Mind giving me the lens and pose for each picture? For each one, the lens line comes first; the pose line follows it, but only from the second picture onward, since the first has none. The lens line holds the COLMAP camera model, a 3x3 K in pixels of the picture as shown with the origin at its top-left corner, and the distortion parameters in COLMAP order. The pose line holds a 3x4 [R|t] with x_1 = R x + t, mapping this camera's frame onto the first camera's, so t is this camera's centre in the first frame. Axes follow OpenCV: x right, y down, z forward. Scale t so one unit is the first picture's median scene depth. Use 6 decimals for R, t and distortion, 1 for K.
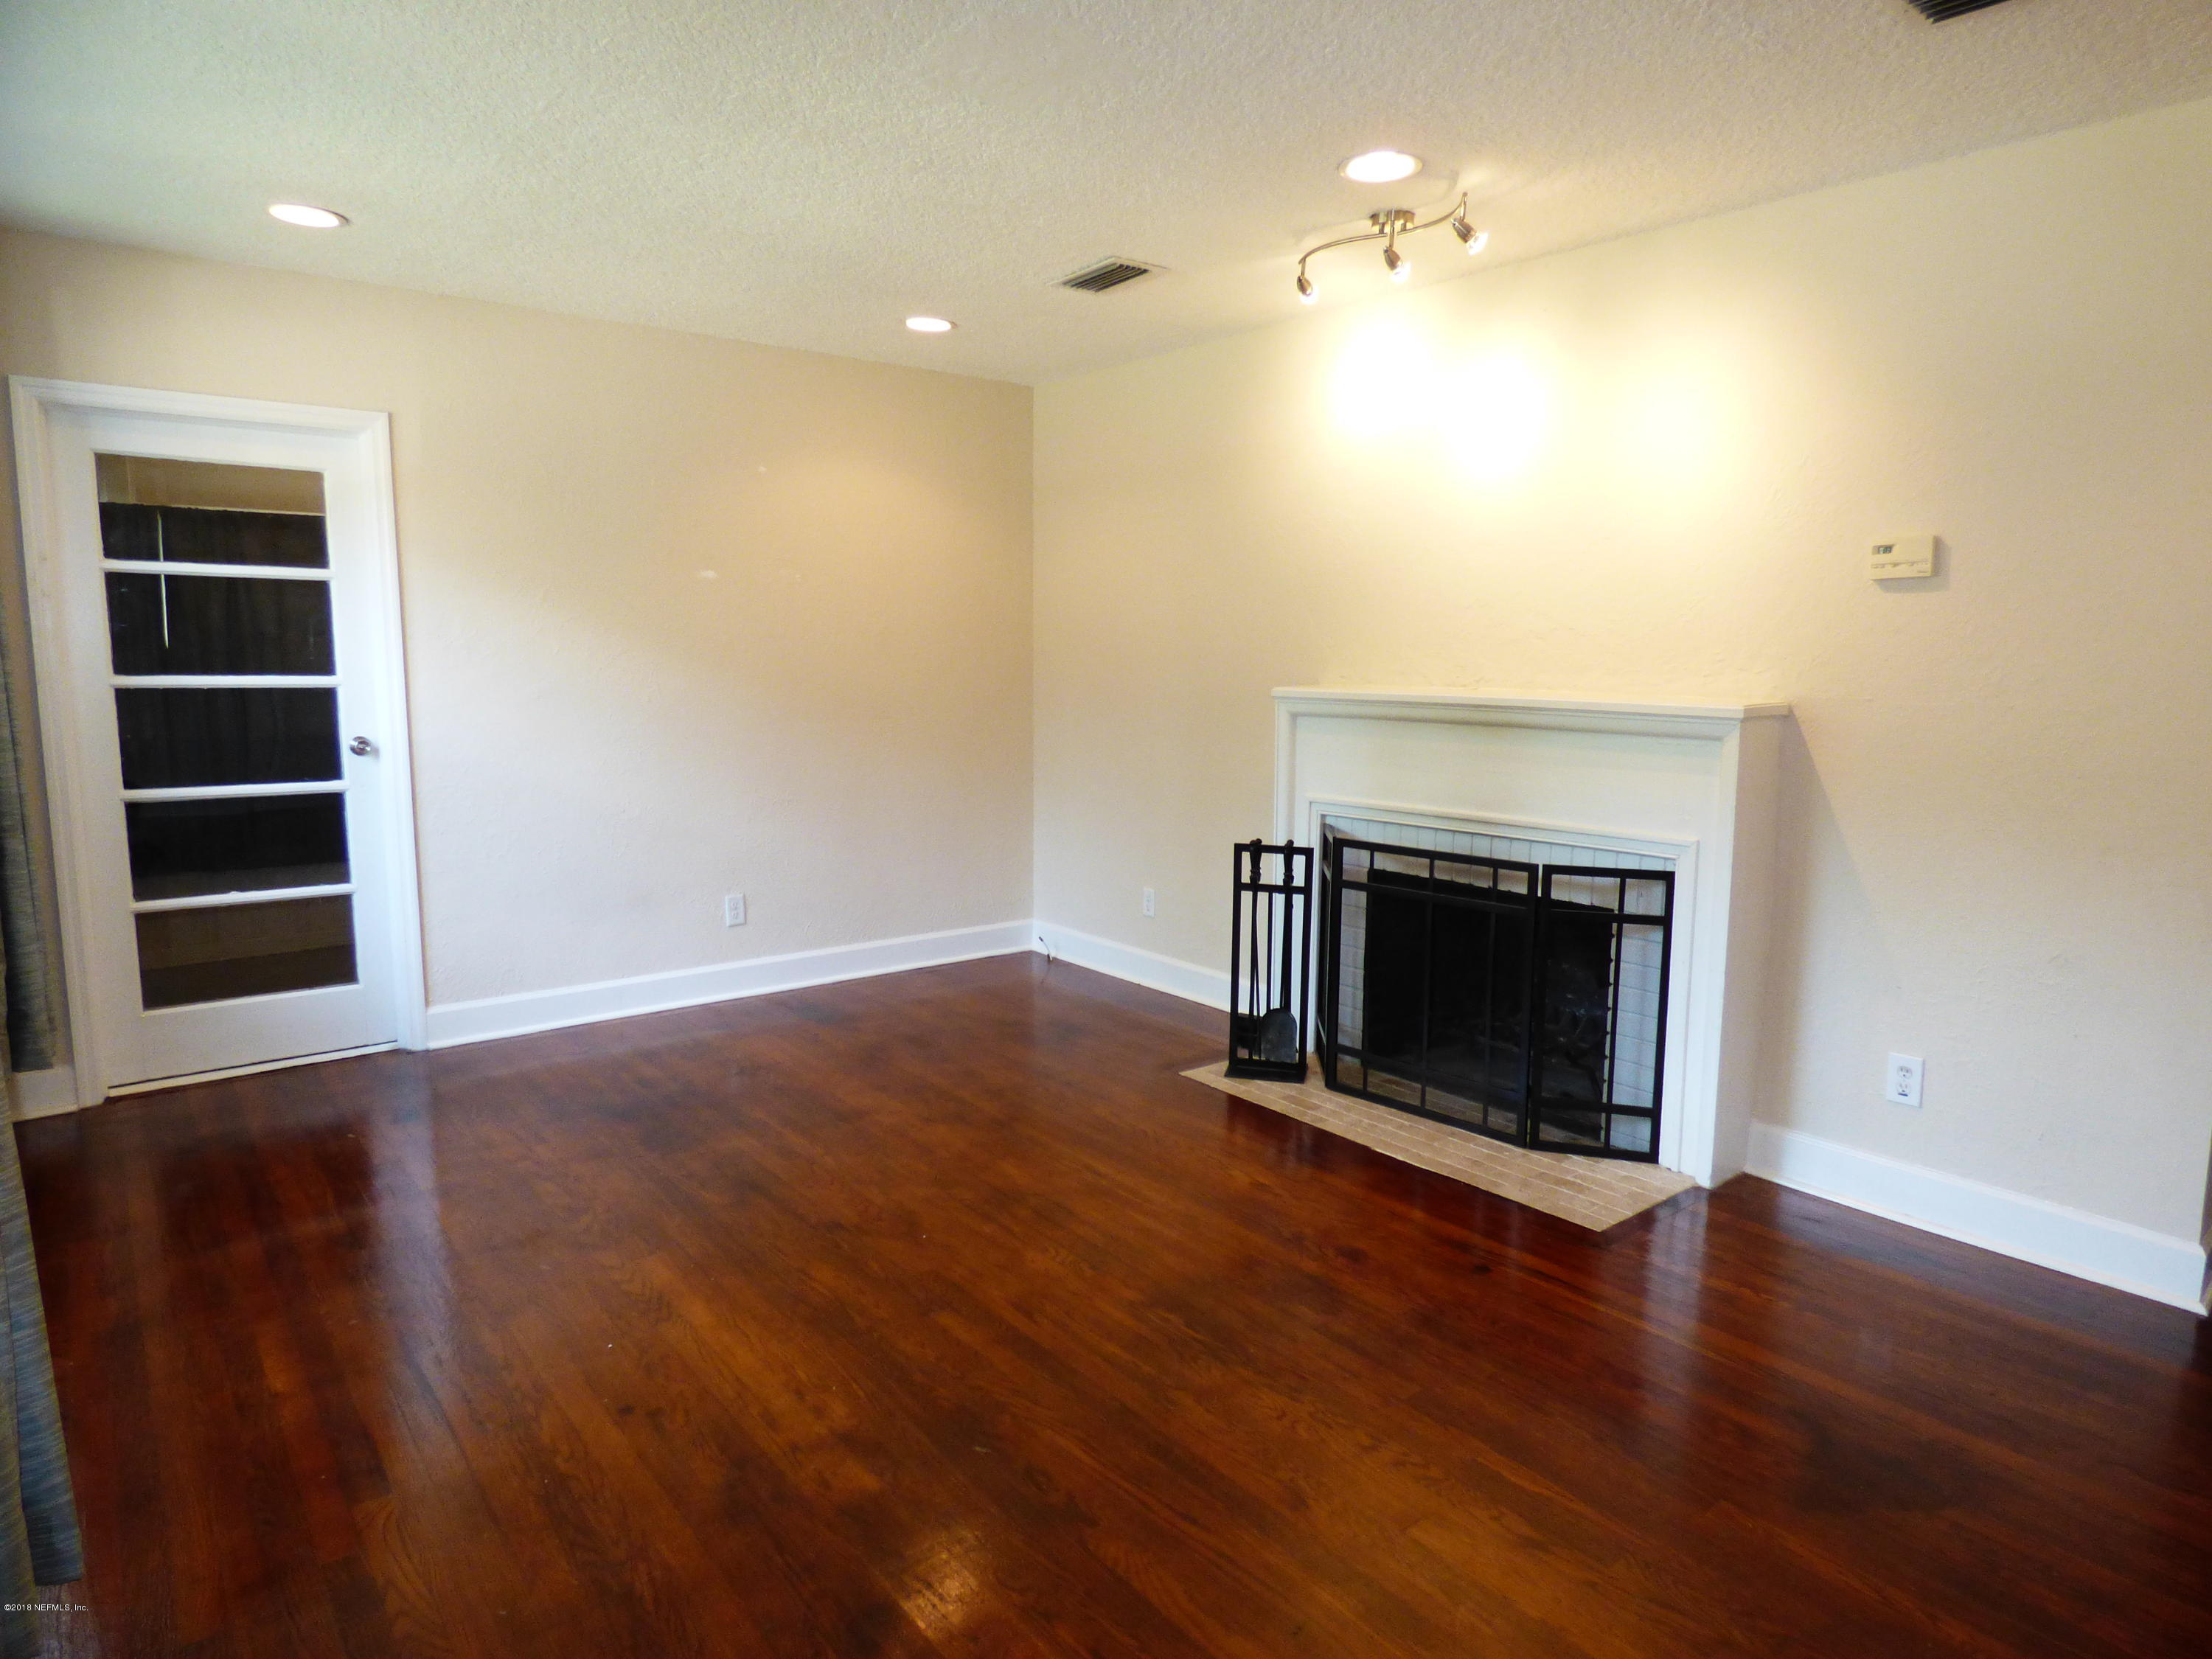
lens RADIAL K [[1324.5, 0, 1101.4], [0, 1324.5, 834.4], [0, 0, 1]] dist [0.000324, 0.000455]
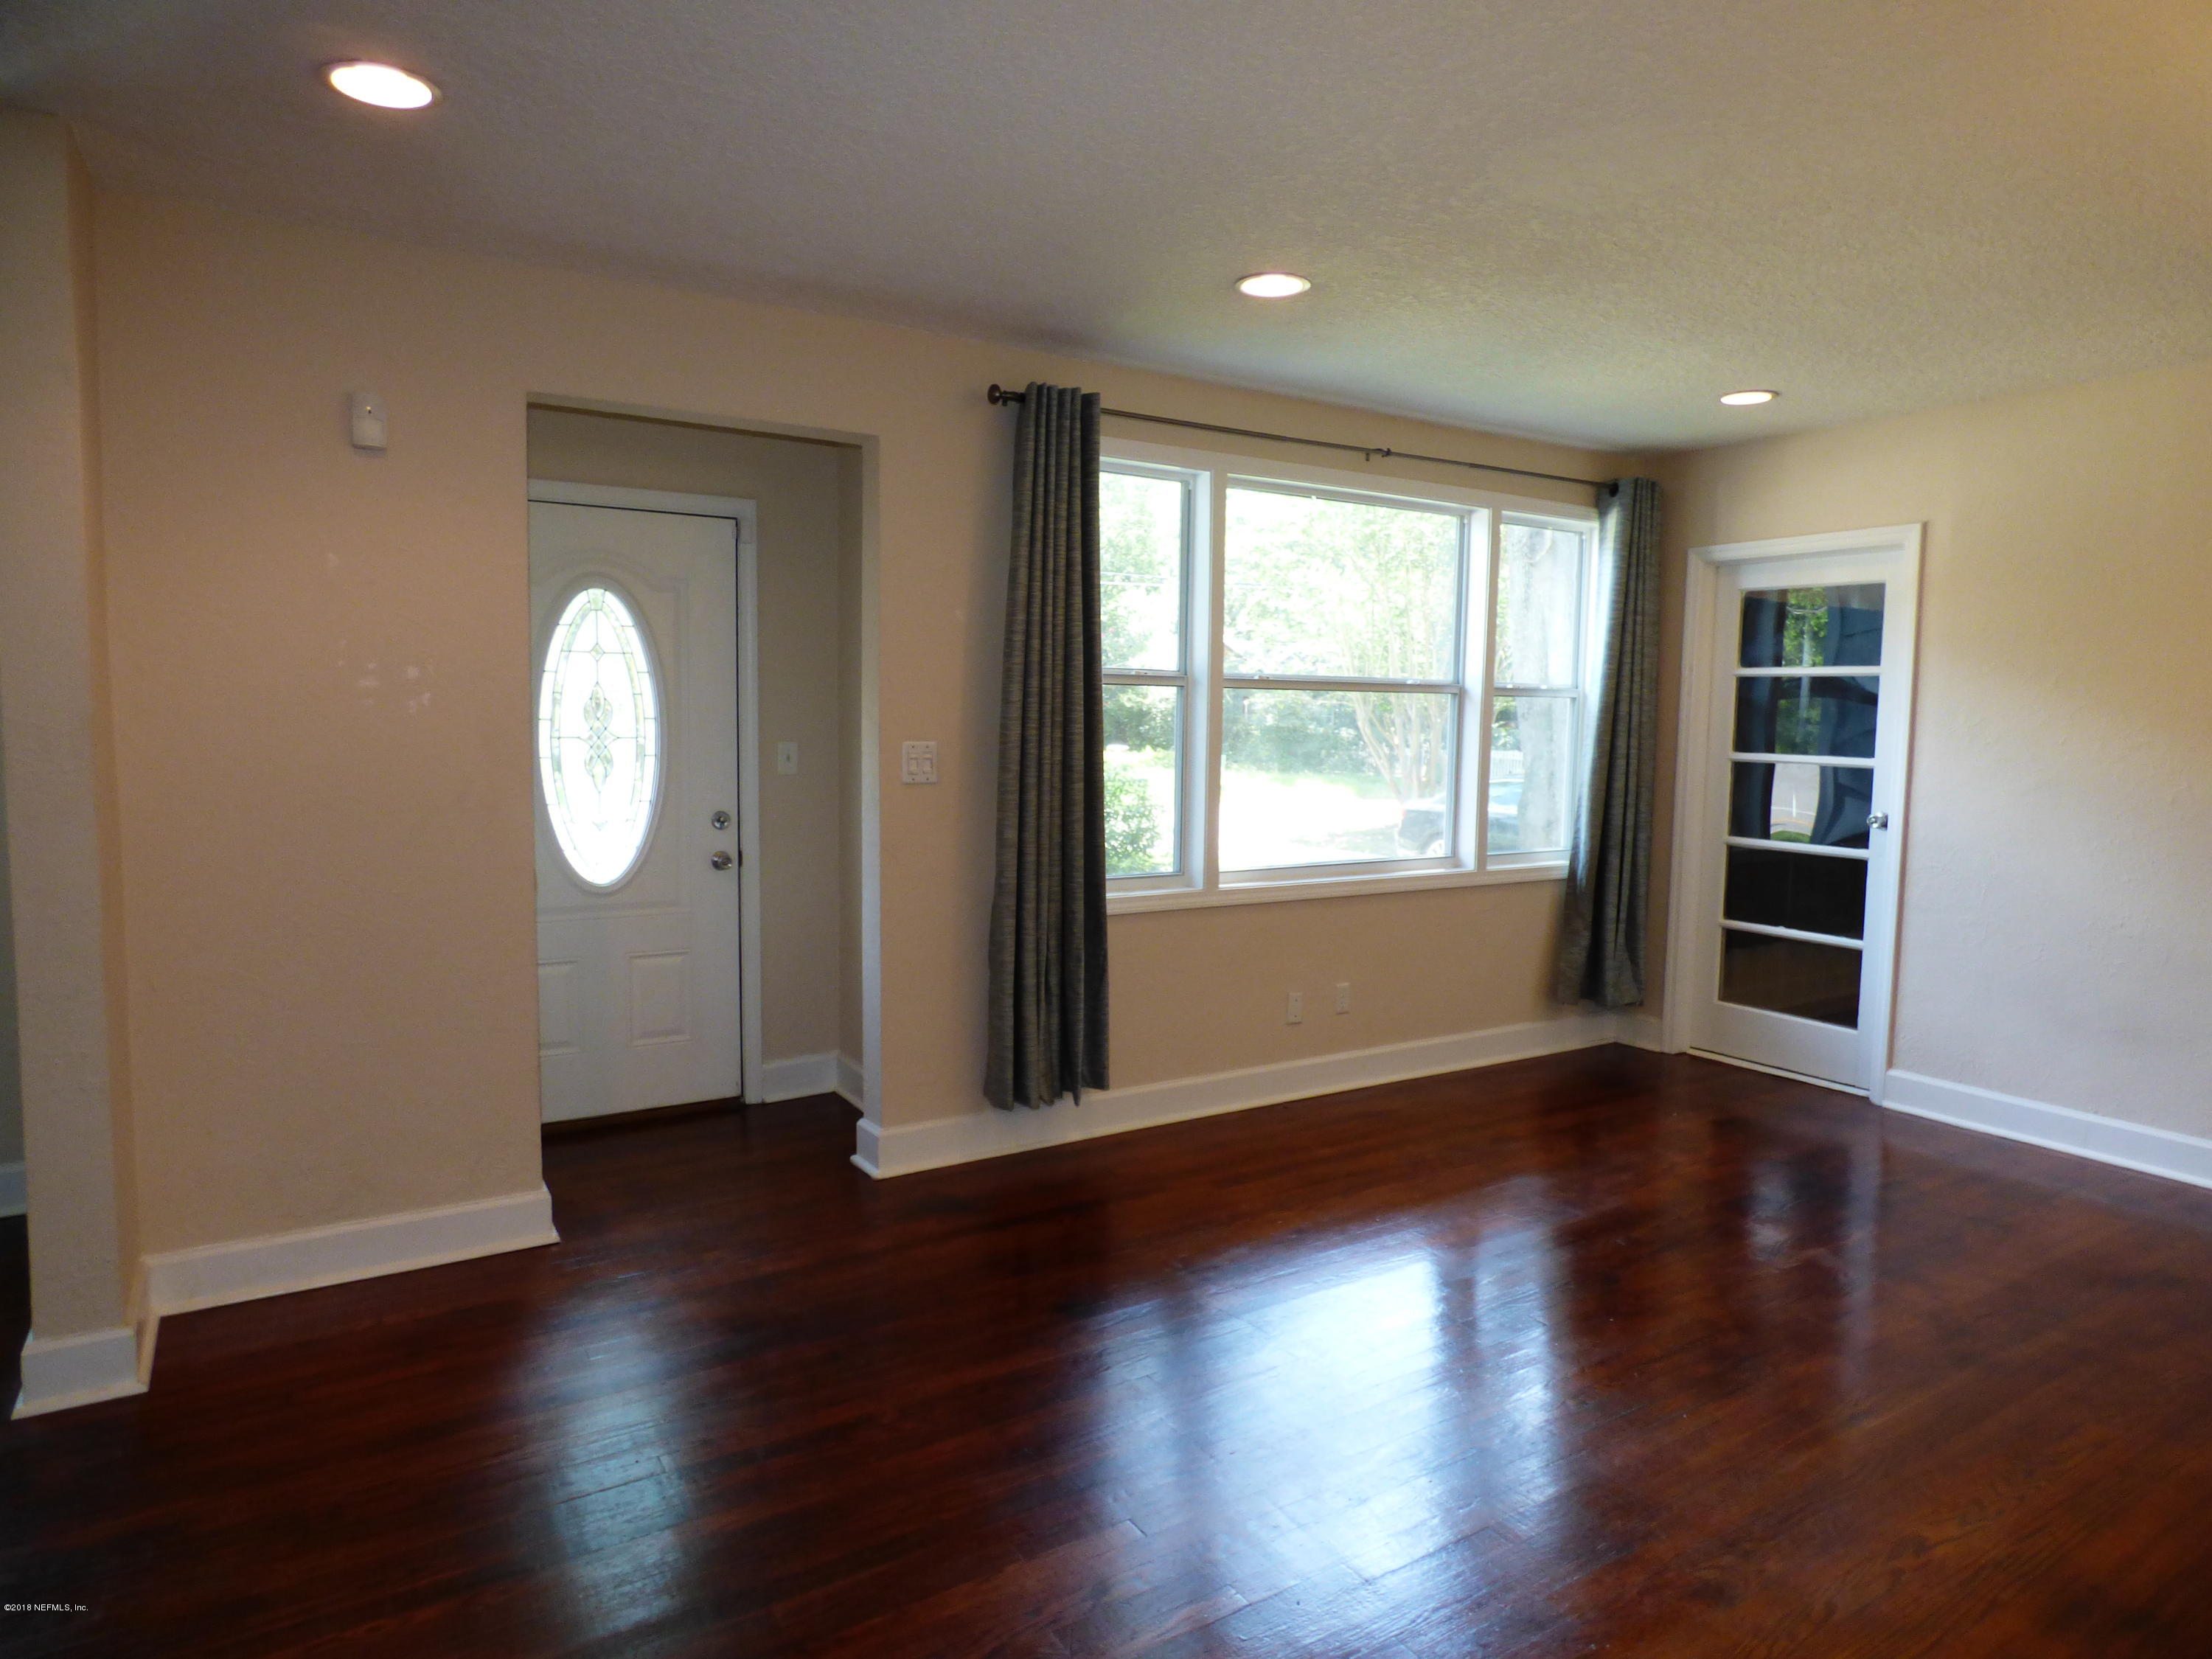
lens RADIAL K [[1324.5, 0, 1101.1], [0, 1324.5, 824.3], [0, 0, 1]] dist [0.000324, 0.000455]
pose [[-0.117159, 0.074170, -0.990340, 0.635087], [-0.151194, 0.984251, 0.091600, -0.067520], [0.981537, 0.160465, -0.104100, 0.474745]]
